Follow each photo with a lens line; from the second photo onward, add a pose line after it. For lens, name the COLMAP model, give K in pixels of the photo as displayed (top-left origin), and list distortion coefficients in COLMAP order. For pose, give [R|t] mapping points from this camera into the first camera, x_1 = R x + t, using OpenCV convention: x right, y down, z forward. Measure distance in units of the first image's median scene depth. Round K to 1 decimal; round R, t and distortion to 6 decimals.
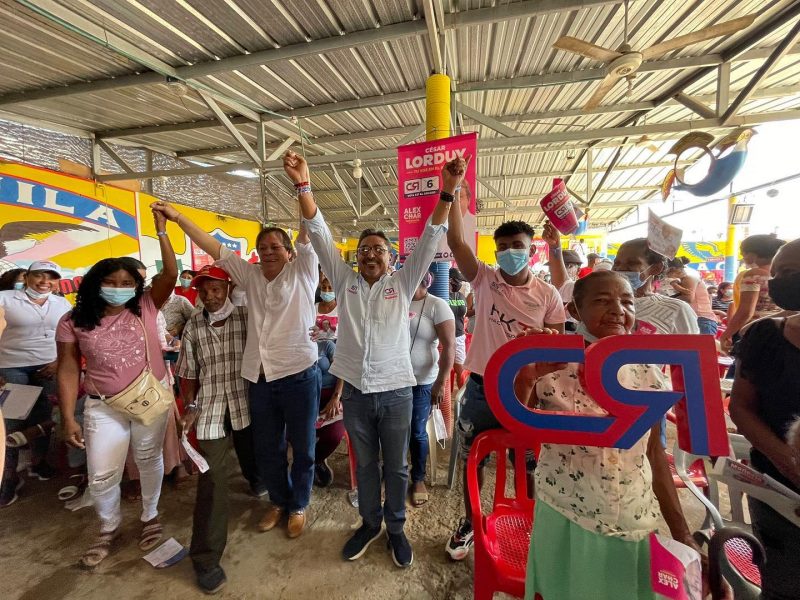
lens RADIAL K [[321.4, 0, 397.7], [0, 321.4, 301.3], [0, 0, 1]] dist [0.002762, -0.000502]
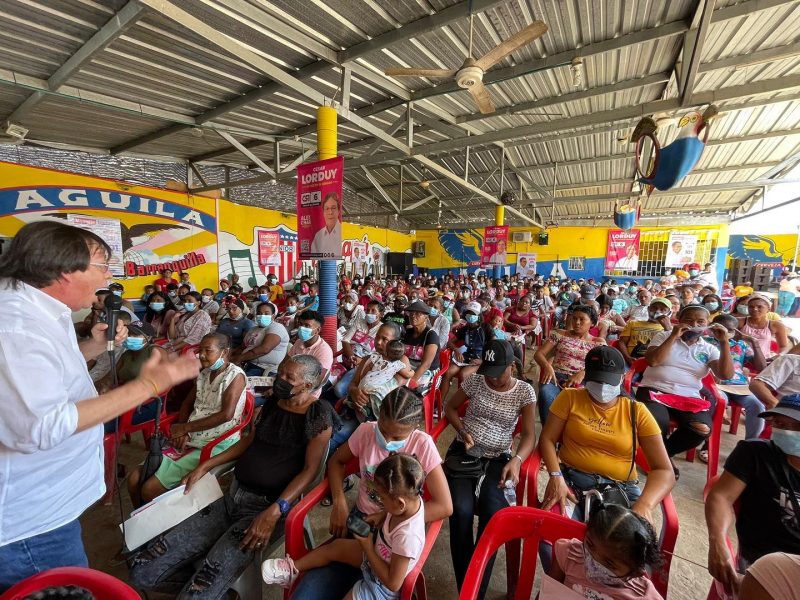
lens RADIAL K [[323.7, 0, 397.2], [0, 323.7, 302.4], [0, 0, 1]] dist [-0.002759, 0.001416]
pose [[0.940815, 0.071989, -0.331187, 0.507771], [-0.059288, 0.997071, 0.048309, -0.022626], [0.333695, -0.025814, 0.942328, -0.053049]]
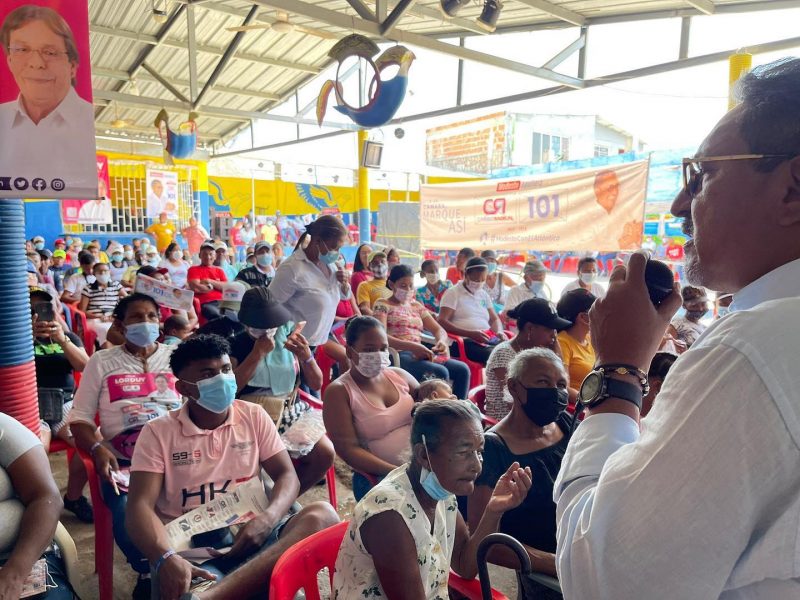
lens RADIAL K [[610.4, 0, 395.0], [0, 610.4, 302.9], [0, 0, 1]] dist [0.043246, -0.036736]
pose [[0.619648, -0.075796, 0.781212, -0.113166], [0.040832, 0.997091, 0.064354, -0.014839], [-0.783817, -0.007979, 0.620940, 0.072276]]
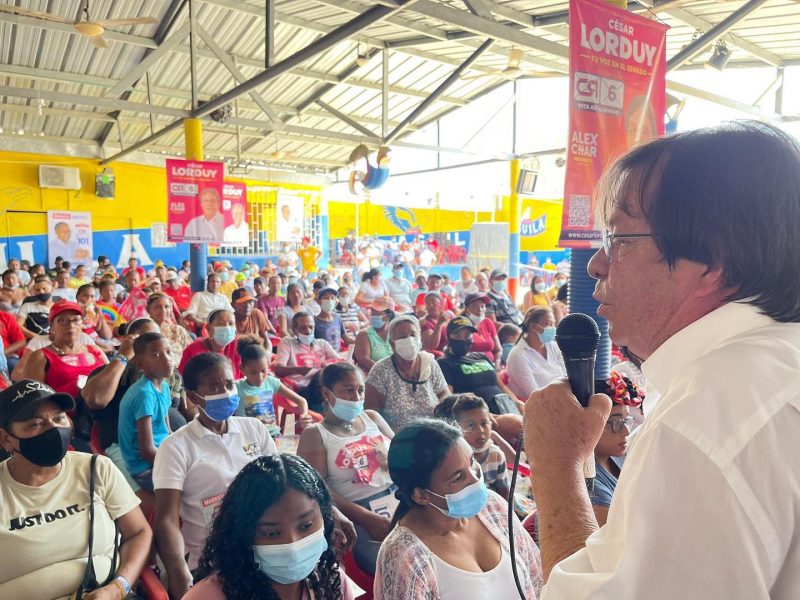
lens RADIAL K [[610.4, 0, 404.0], [0, 610.4, 293.3], [0, 0, 1]] dist [0.043246, -0.036736]
pose [[0.644761, -0.039554, 0.763361, -0.516372], [0.039043, 0.999061, 0.018791, -0.050811], [-0.763387, 0.017688, 0.645699, 0.383937]]
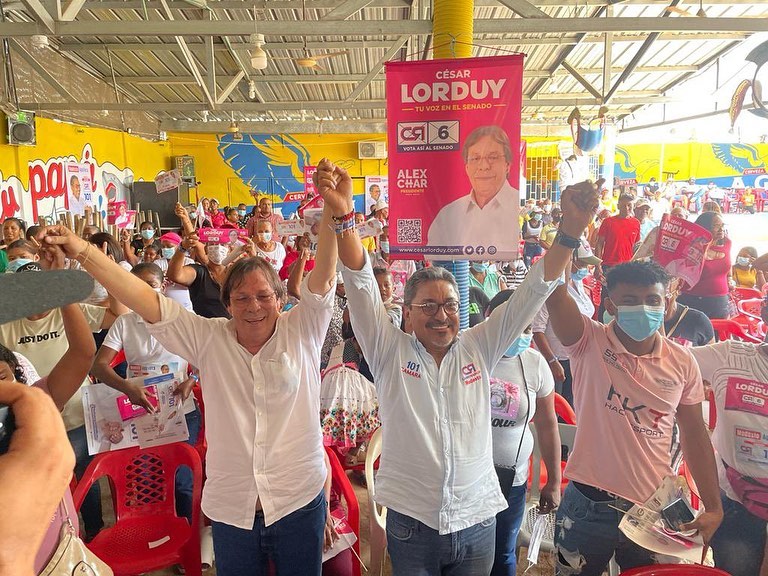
lens RADIAL K [[581.2, 0, 377.9], [0, 581.2, 278.8], [0, 0, 1]] dist [0.046867, -0.056810]
pose [[0.973925, -0.037205, 0.223800, -0.164426], [0.018472, 0.996191, 0.085225, -0.114067], [-0.226119, -0.078869, 0.970902, -0.028714]]
